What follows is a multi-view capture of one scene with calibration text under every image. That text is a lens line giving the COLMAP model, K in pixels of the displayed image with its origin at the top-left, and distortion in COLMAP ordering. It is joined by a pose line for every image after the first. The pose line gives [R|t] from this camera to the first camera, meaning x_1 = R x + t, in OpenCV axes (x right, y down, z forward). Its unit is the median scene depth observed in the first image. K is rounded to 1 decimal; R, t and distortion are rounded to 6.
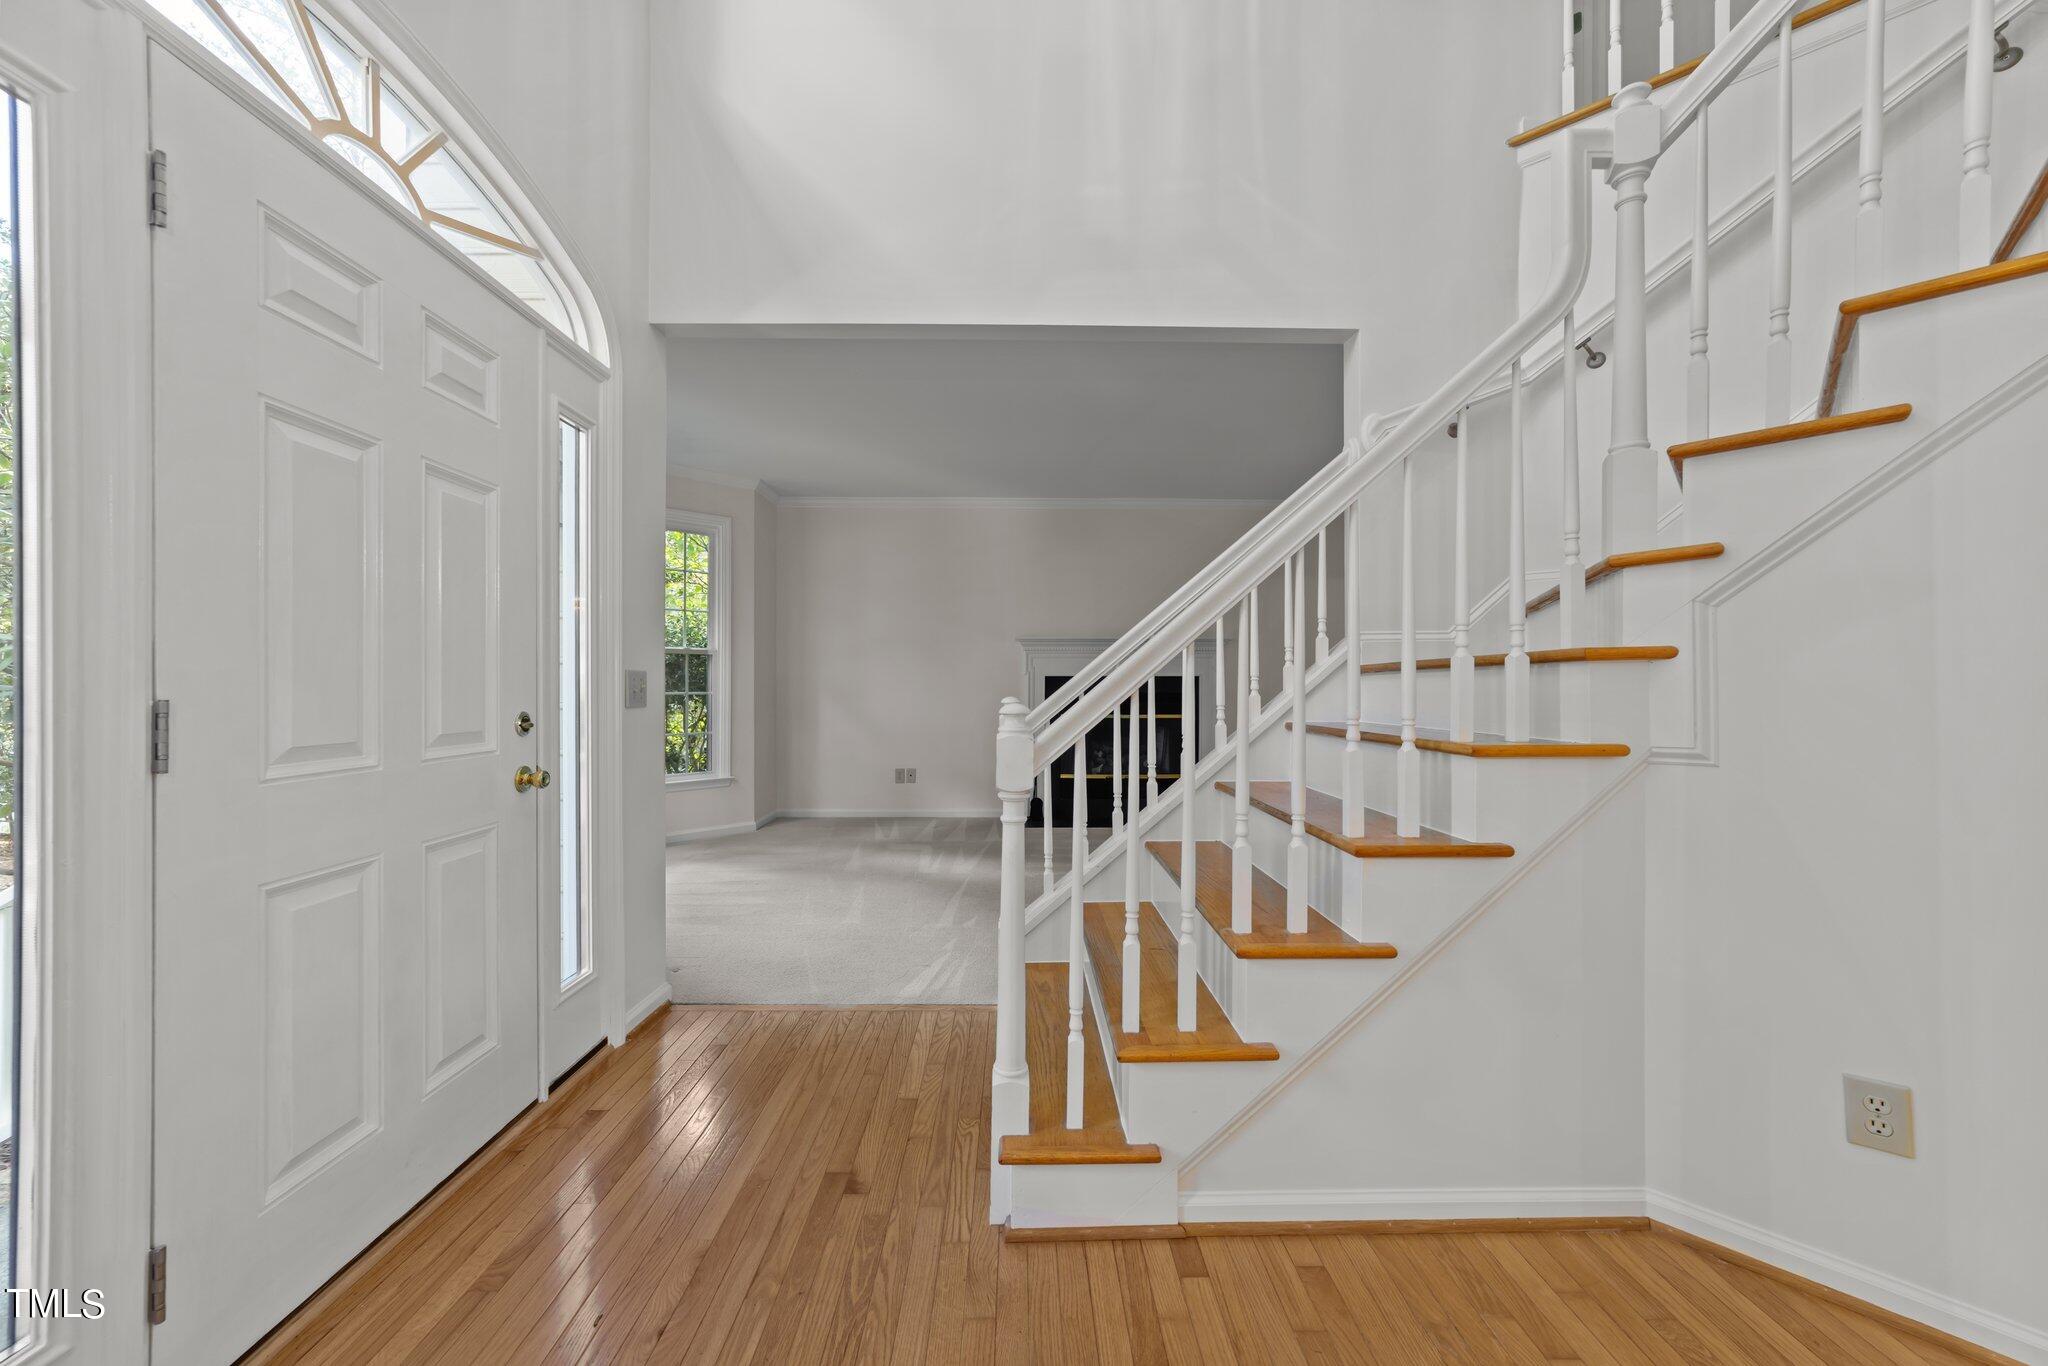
lens RADIAL K [[789.7, 0, 1030.9], [0, 789.7, 685.7], [0, 0, 1]] dist [-0.015507, 0.006241]
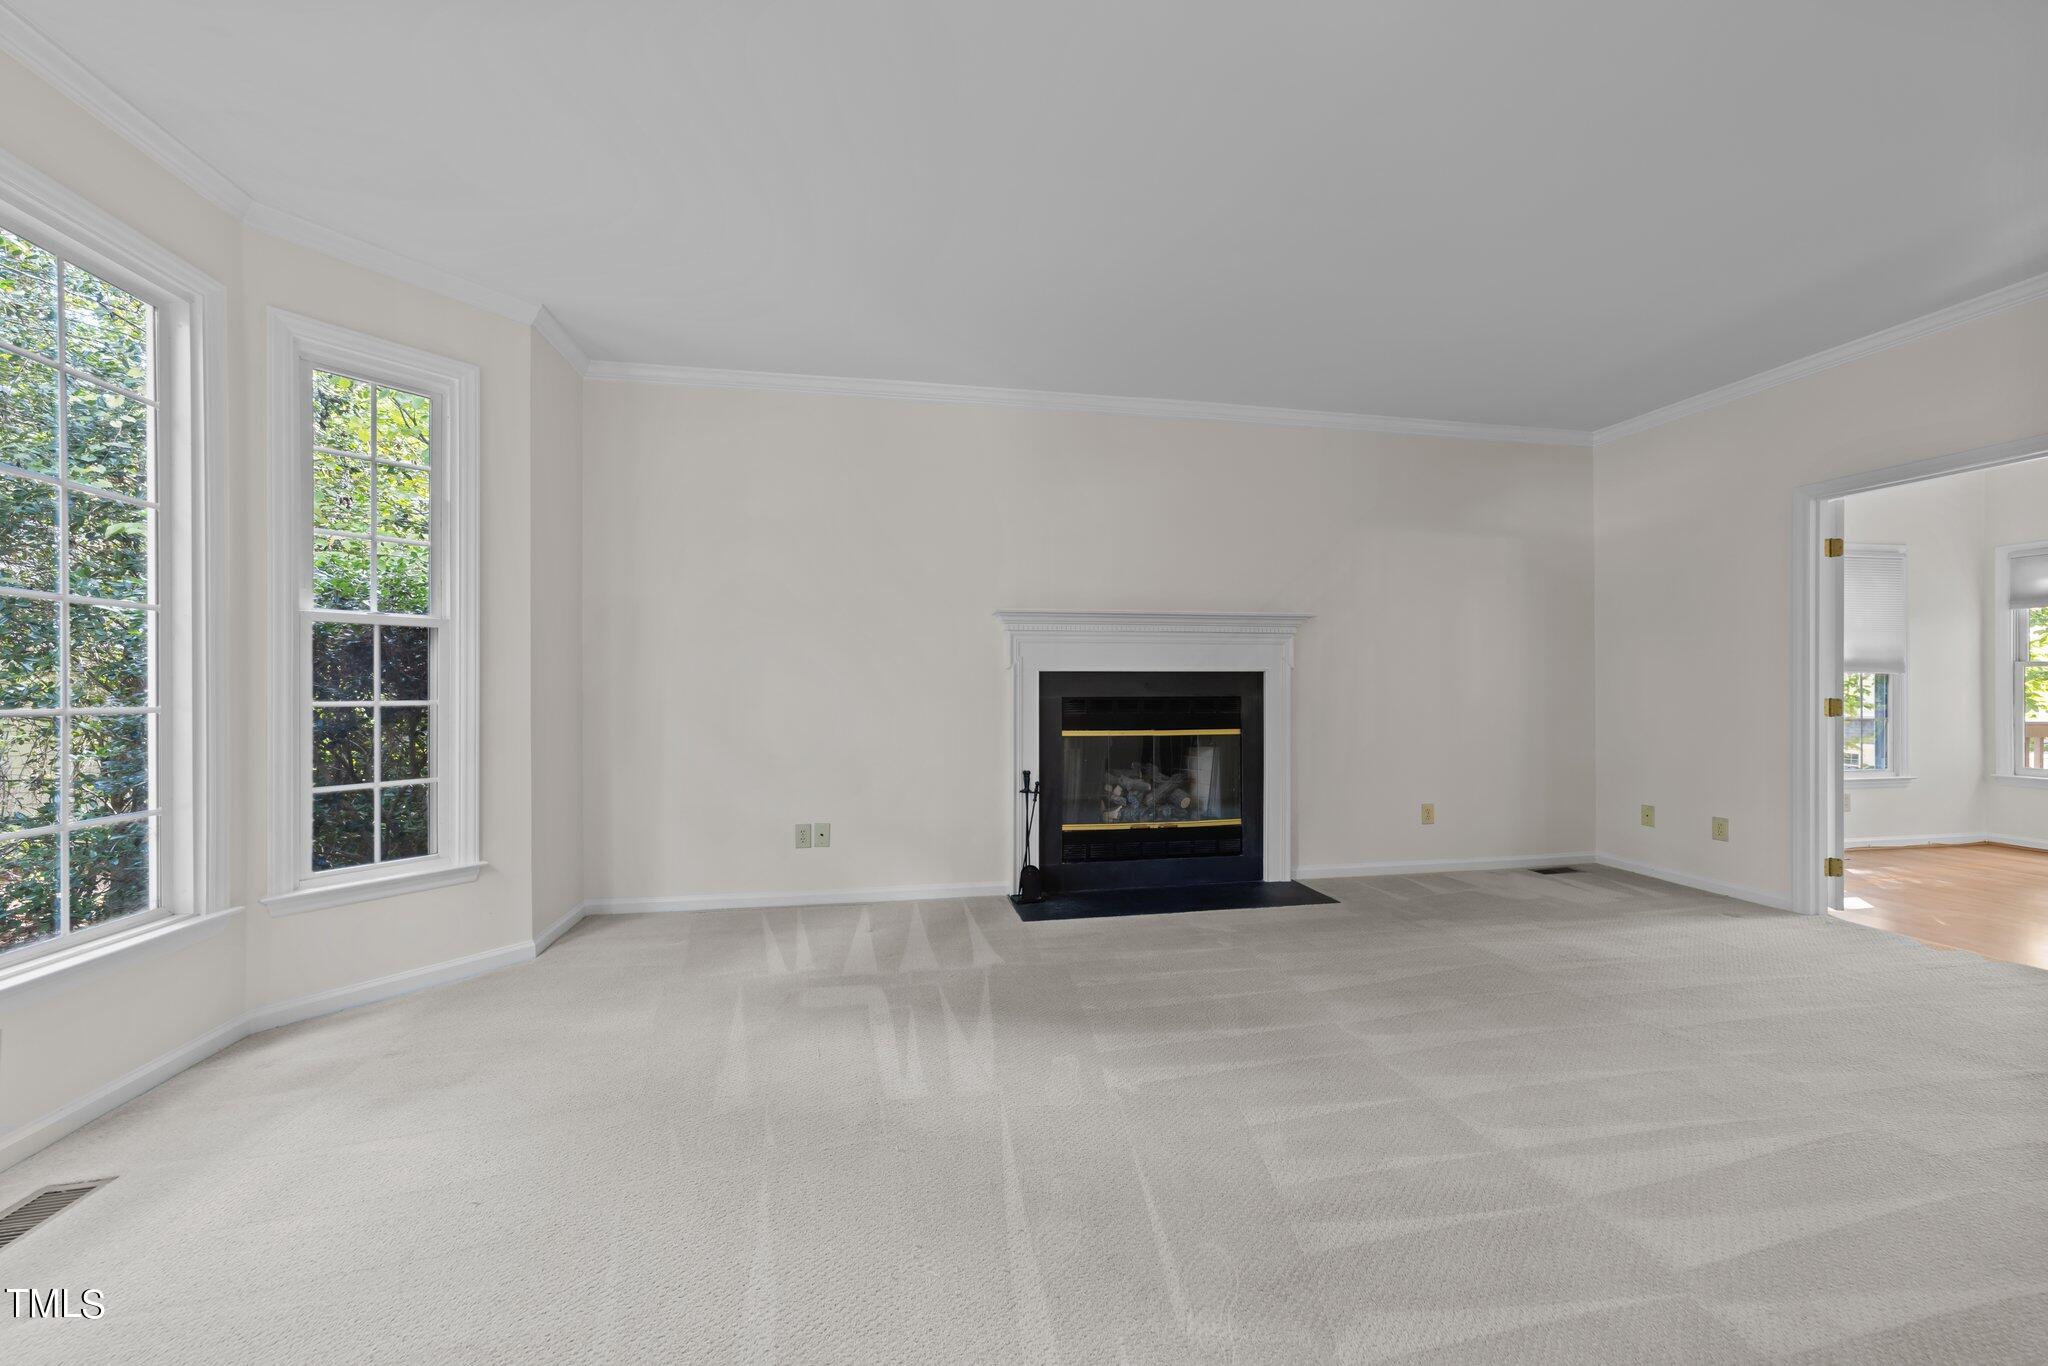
lens RADIAL K [[789.7, 0, 1023.3], [0, 789.7, 686.8], [0, 0, 1]] dist [-0.015507, 0.006241]
pose [[0.988713, -0.004893, 0.149744, -0.099466], [0.005112, 0.999986, -0.001077, 0.001048], [-0.149737, 0.001830, 0.988724, 0.418494]]
